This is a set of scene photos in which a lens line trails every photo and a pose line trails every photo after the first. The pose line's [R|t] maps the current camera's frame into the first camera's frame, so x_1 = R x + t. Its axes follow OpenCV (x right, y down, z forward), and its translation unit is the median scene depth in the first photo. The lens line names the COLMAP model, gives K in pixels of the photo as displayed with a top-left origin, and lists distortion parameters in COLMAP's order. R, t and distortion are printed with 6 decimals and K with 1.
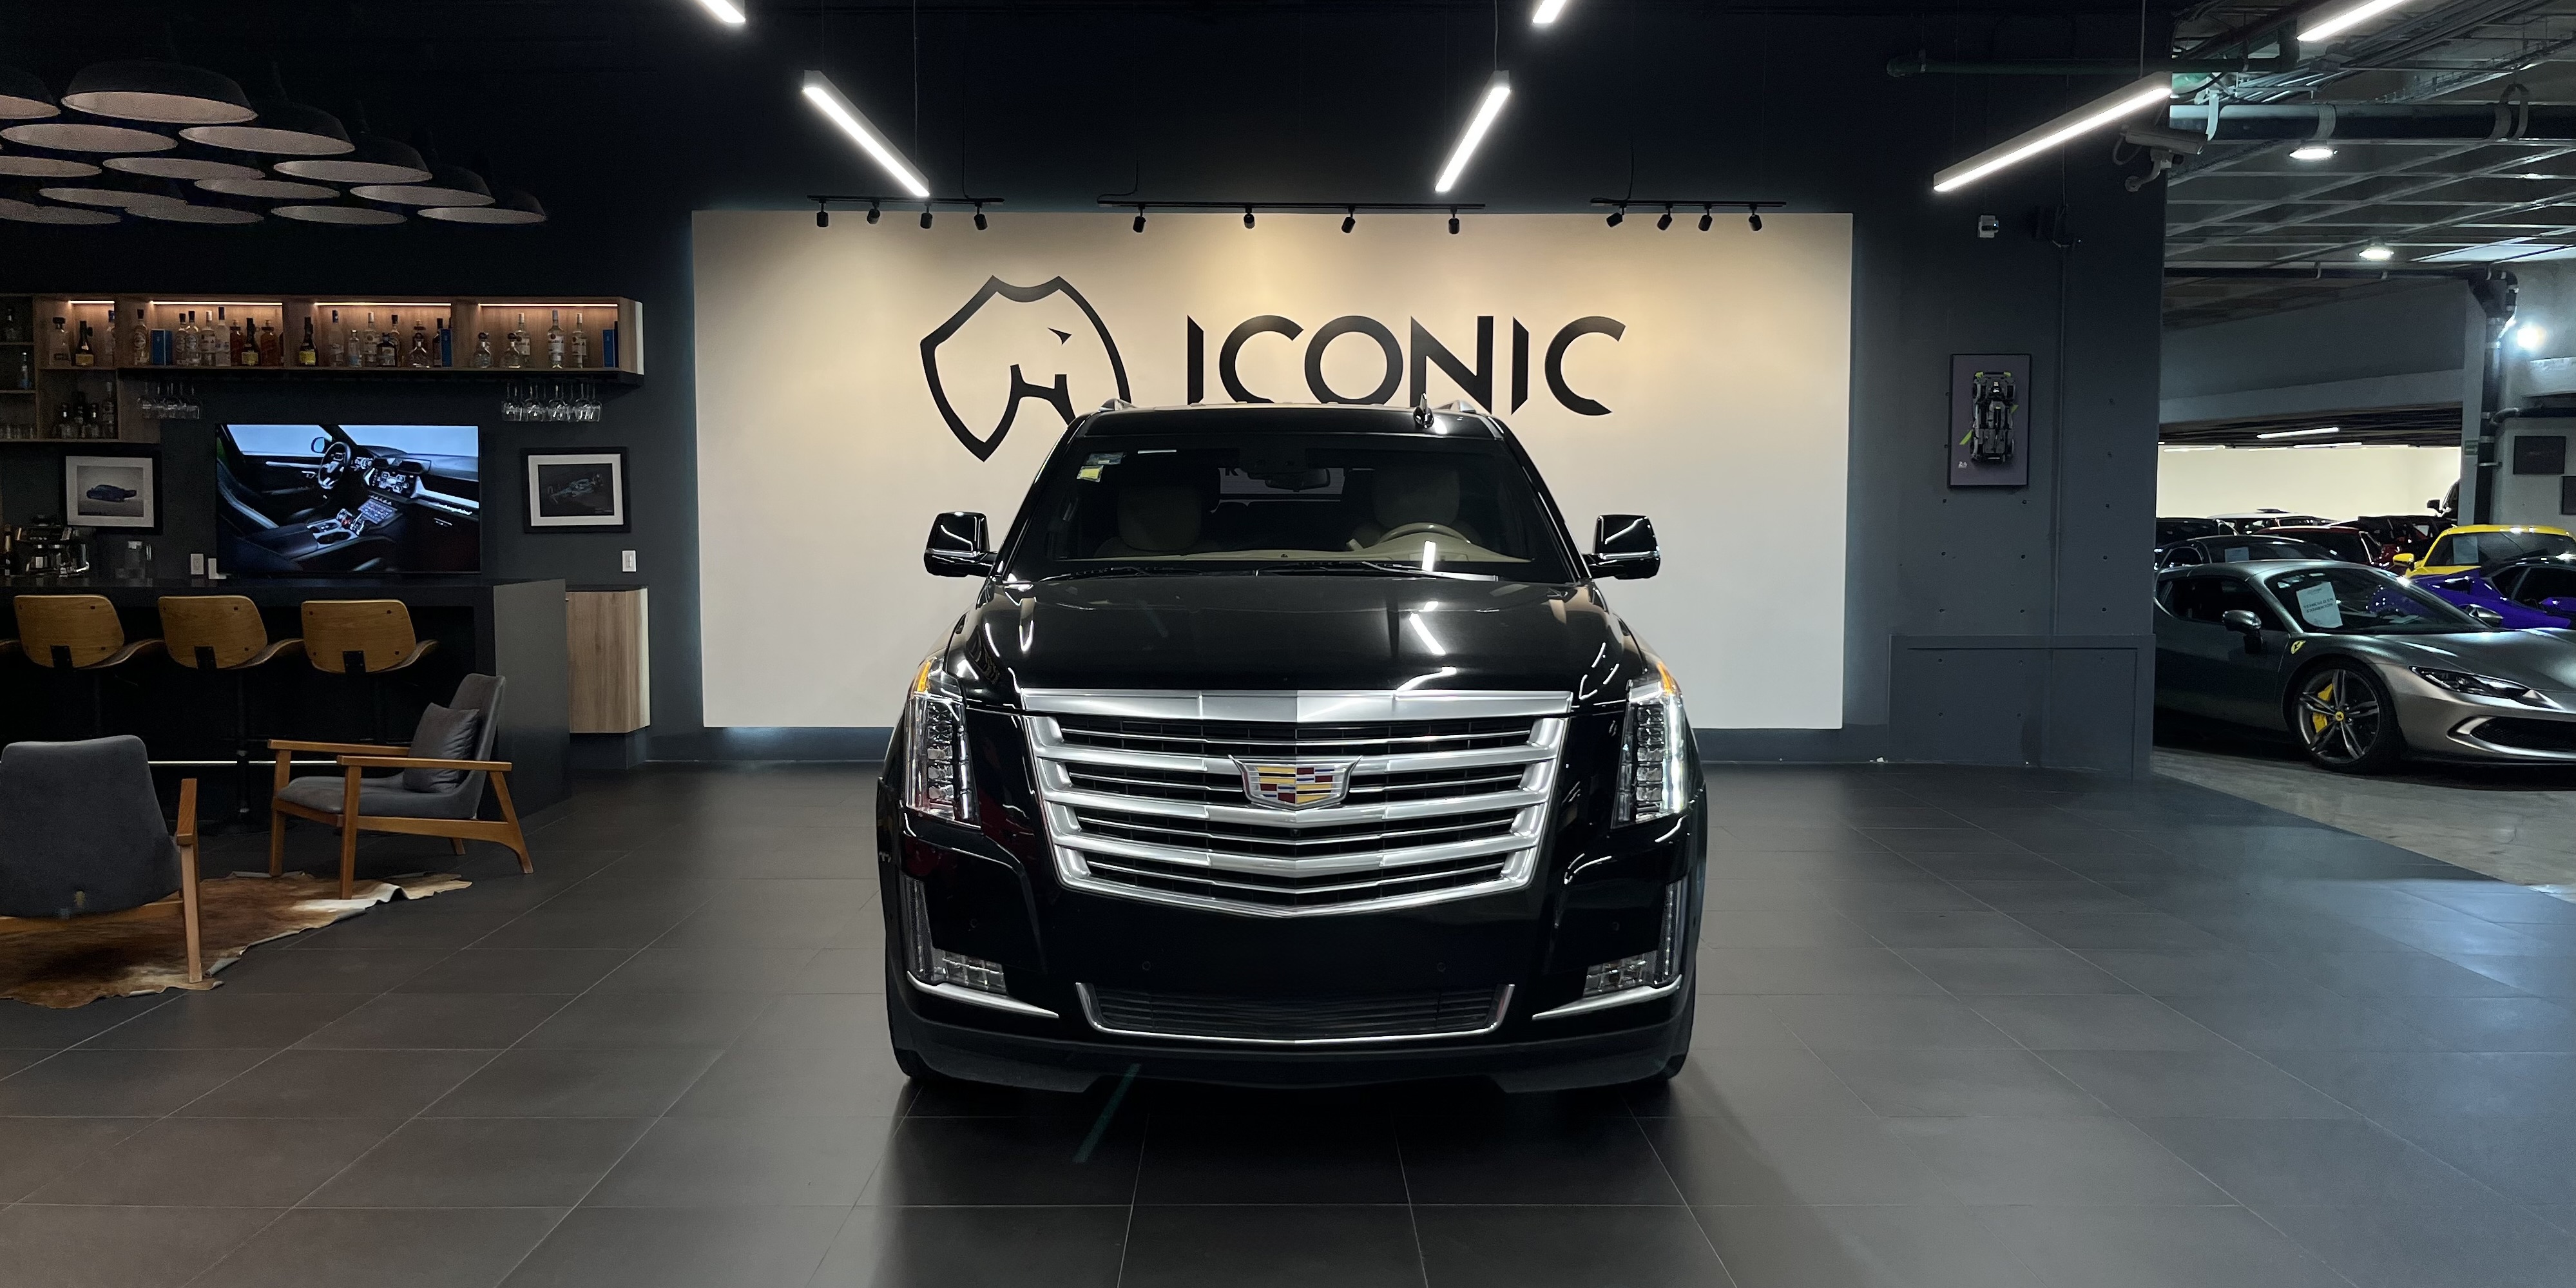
lens RADIAL K [[1930.3, 0, 1288.0], [0, 1930.3, 644.0], [0, 0, 1]] dist [0.126184, -0.141477]
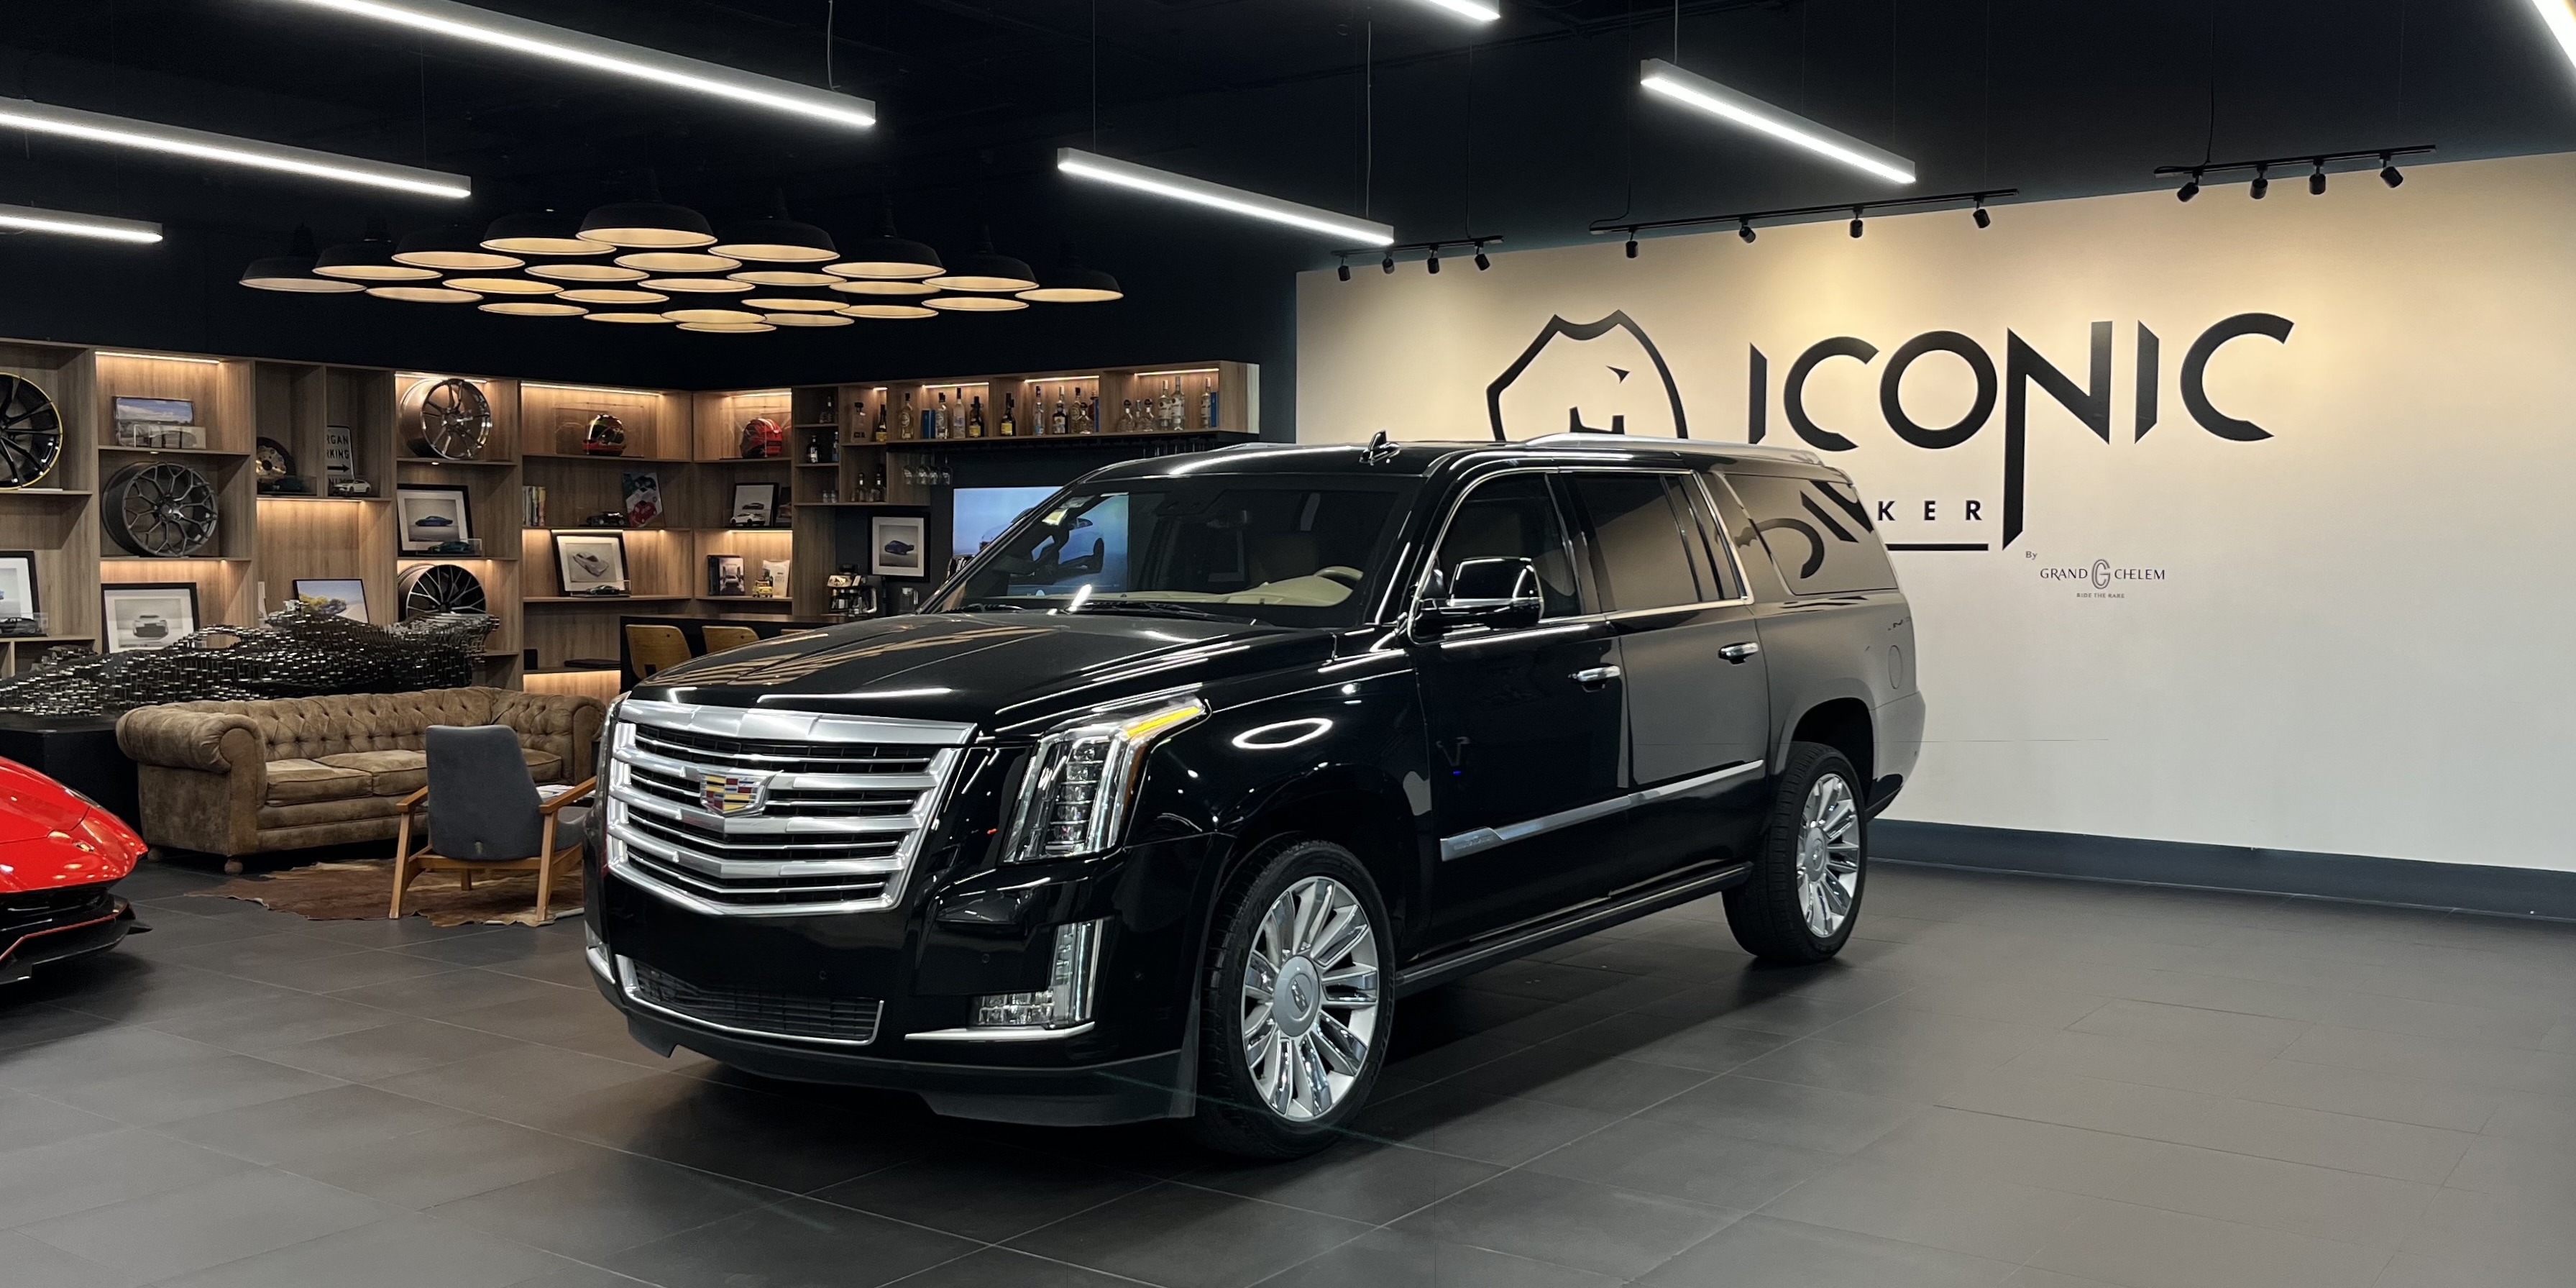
lens RADIAL K [[2222.1, 0, 1288.0], [0, 2222.1, 644.0], [0, 0, 1]] dist [0.108445, 0.002999]
pose [[0.809552, 0.025690, -0.586486, 0.392876], [-0.047855, 0.998605, -0.022313, 0.000276], [0.585095, 0.046130, 0.809652, 0.058367]]
